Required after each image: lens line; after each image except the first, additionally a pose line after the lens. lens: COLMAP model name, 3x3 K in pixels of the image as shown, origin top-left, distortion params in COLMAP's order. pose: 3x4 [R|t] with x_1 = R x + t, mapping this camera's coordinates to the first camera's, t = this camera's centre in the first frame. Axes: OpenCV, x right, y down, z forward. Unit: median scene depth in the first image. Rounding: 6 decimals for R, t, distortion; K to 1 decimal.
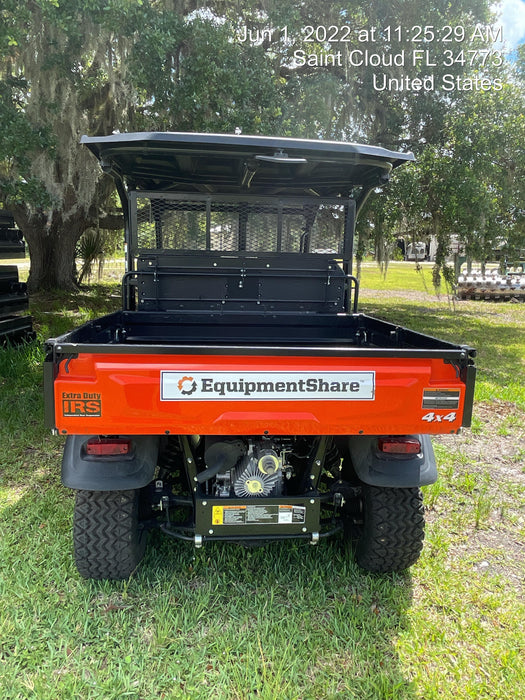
lens RADIAL K [[479.8, 0, 273.5], [0, 479.8, 337.1], [0, 0, 1]] dist [-0.036812, -0.000957]
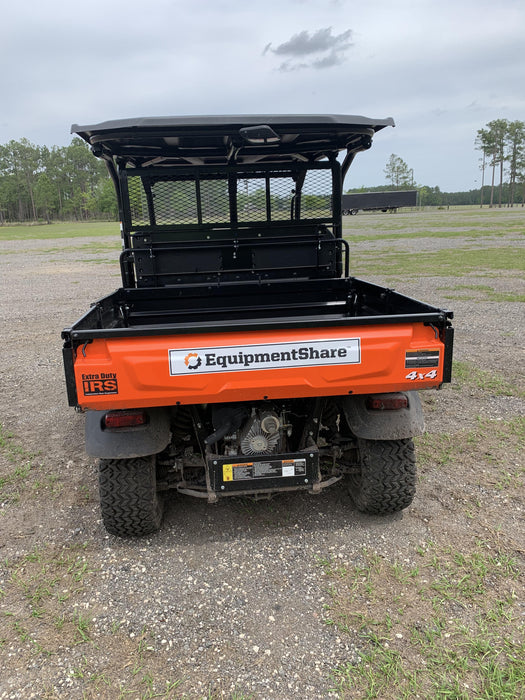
lens RADIAL K [[504.2, 0, 266.9], [0, 504.2, 333.9], [0, 0, 1]] dist [0.048662, -0.000569]
pose [[0.997906, -0.061629, -0.019634, 0.018422], [0.063157, 0.993919, 0.090205, -0.051587], [0.013955, -0.091256, 0.995730, -0.153357]]
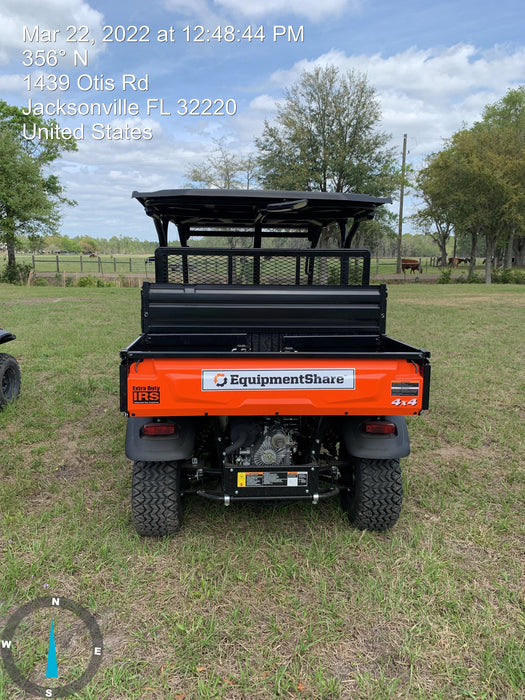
lens RADIAL K [[545.3, 0, 262.5], [0, 545.3, 350.0], [0, 0, 1]] dist [-0.005841, -0.001652]
pose [[0.998808, -0.013548, -0.046896, 0.018225], [0.013984, 0.999862, 0.008968, -0.000207], [0.046768, -0.009613, 0.998860, -0.531838]]
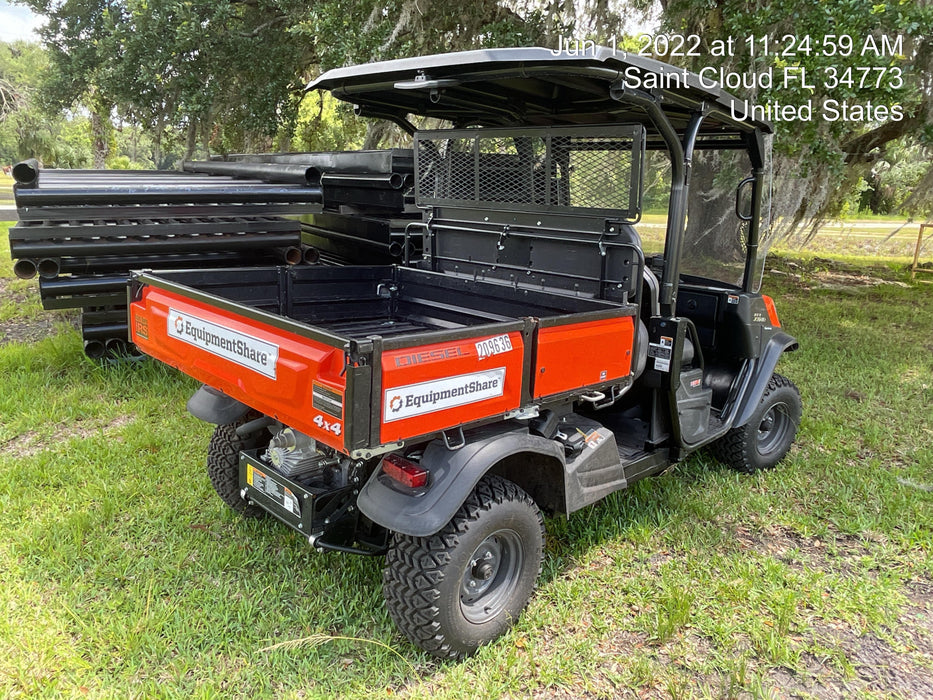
lens RADIAL K [[672.1, 0, 467.0], [0, 672.1, 310.0], [0, 0, 1]] dist [0.048662, -0.000569]
pose [[0.641401, 0.136732, -0.754923, 1.182197], [-0.143514, 0.988005, 0.057015, -0.095131], [0.753663, 0.071773, 0.653330, 0.431641]]
